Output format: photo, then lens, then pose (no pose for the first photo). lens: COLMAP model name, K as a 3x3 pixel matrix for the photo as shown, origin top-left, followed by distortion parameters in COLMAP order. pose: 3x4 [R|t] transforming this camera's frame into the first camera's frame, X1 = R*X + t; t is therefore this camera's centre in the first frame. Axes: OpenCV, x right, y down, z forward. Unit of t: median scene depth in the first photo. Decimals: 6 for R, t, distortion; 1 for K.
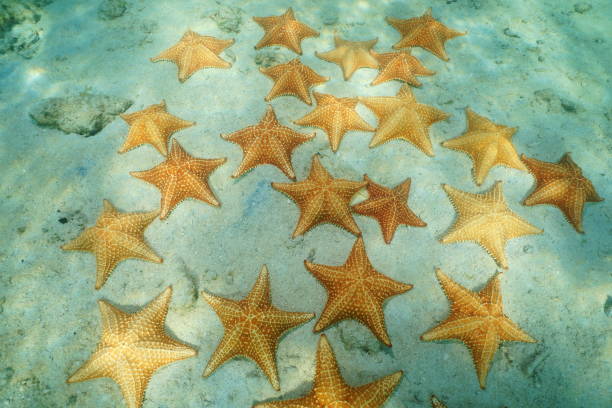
lens RADIAL K [[347.1, 0, 306.0], [0, 347.1, 204.0], [0, 0, 1]] dist [-0.050691, 0.003867]
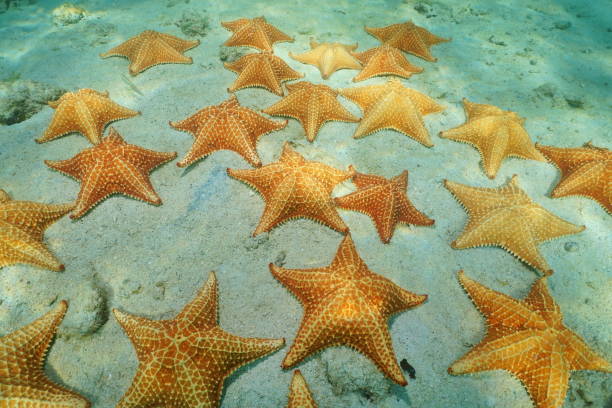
lens RADIAL K [[347.1, 0, 306.0], [0, 347.1, 204.0], [0, 0, 1]] dist [-0.050691, 0.003867]
pose [[0.998871, -0.014225, 0.045326, 0.036617], [0.023697, 0.976138, -0.215853, 0.191016], [-0.041174, 0.216684, 0.975373, 0.283843]]
